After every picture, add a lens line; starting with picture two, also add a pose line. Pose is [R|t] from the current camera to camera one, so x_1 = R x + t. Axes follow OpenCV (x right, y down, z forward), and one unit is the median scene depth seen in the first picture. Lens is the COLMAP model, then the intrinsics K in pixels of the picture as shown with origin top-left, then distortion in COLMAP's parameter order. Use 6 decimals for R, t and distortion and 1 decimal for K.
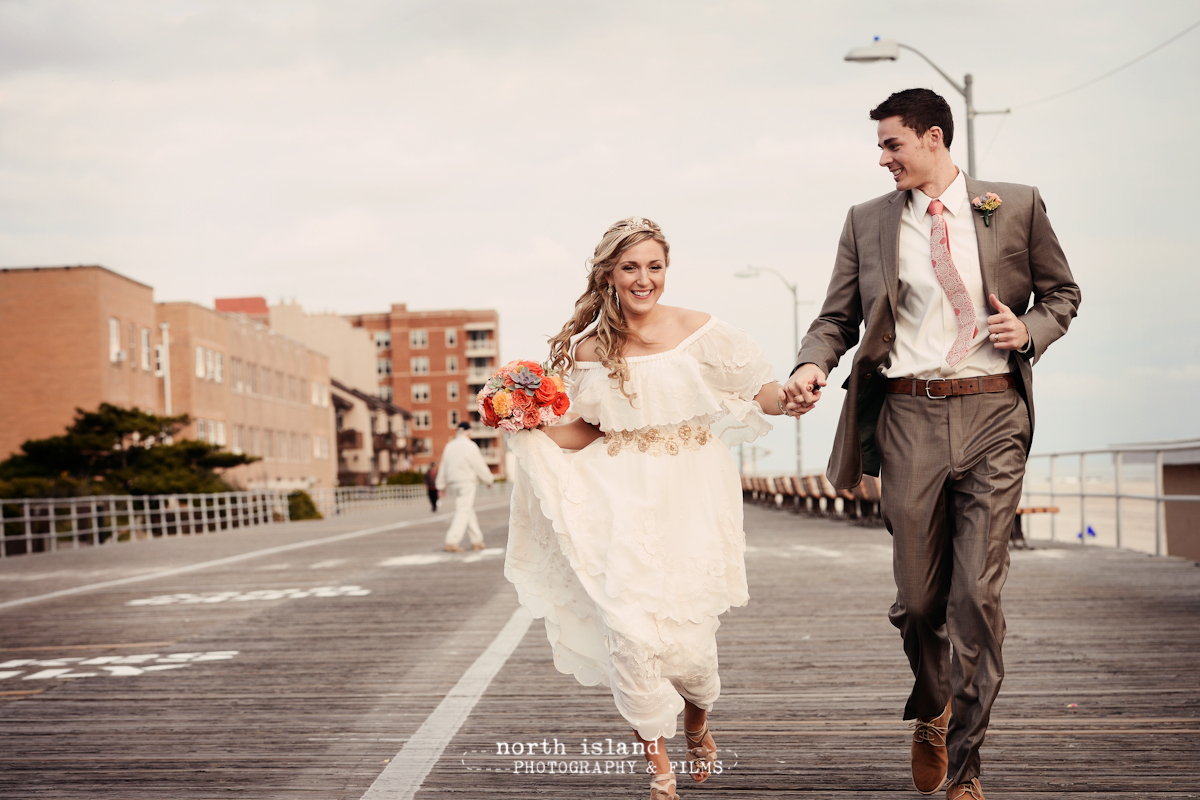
lens RADIAL K [[2860.1, 0, 600.0], [0, 2860.1, 400.0], [0, 0, 1]] dist [0.060022, 0.080785]
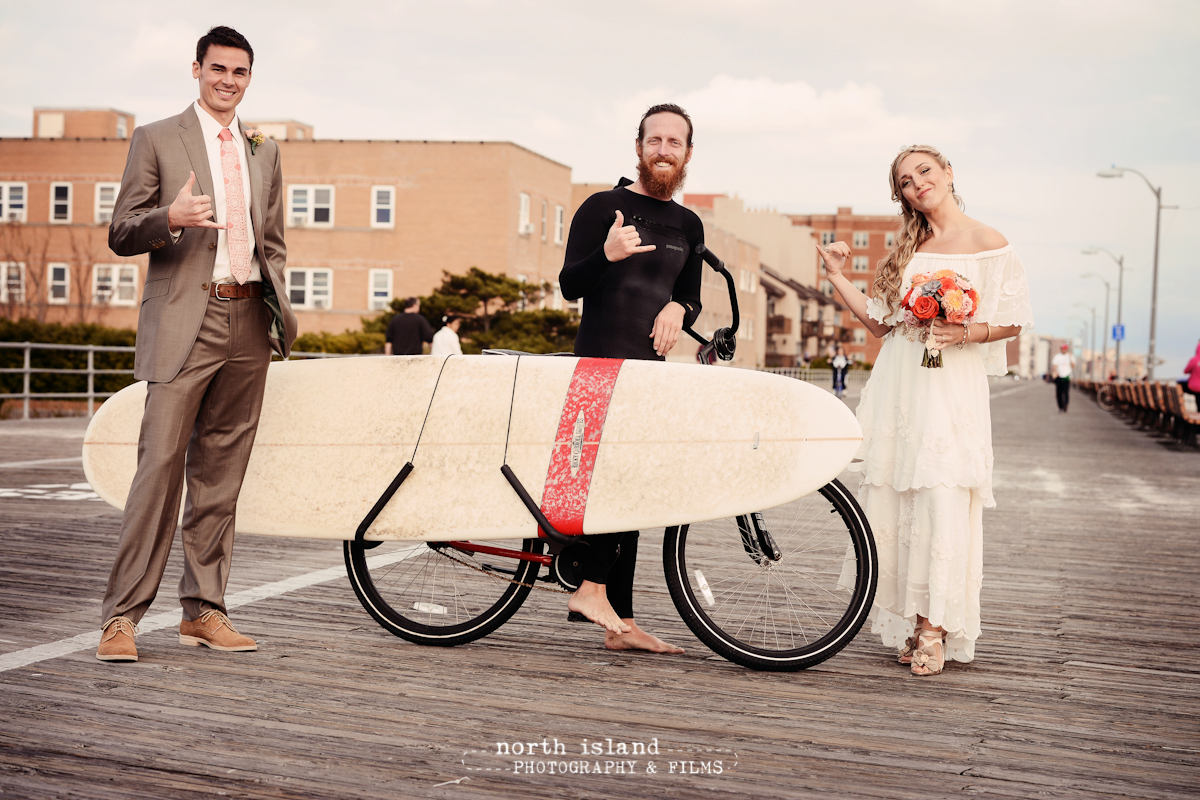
lens RADIAL K [[2462.1, 0, 600.0], [0, 2462.1, 400.0], [0, 0, 1]] dist [-0.028104, -0.272064]
pose [[0.982216, 0.071638, -0.173550, 0.018606], [-0.064103, 0.996757, 0.048649, 0.001688], [0.176472, -0.036659, 0.983623, 0.086643]]
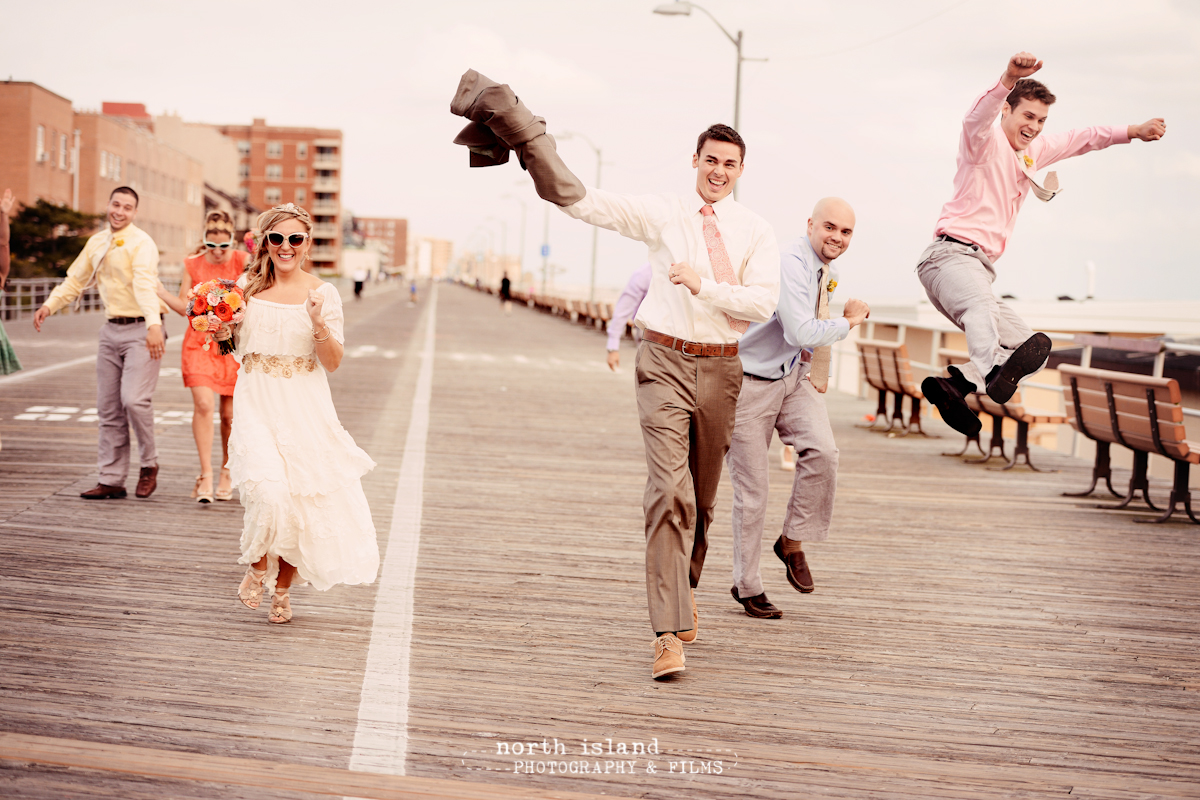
lens RADIAL K [[2462.1, 0, 600.0], [0, 2462.1, 400.0], [0, 0, 1]] dist [-0.028104, -0.272064]
pose [[0.994394, 0.070796, 0.078534, -0.005690], [-0.076490, 0.994465, 0.072036, -0.004929], [-0.073000, -0.077639, 0.994305, -0.055381]]
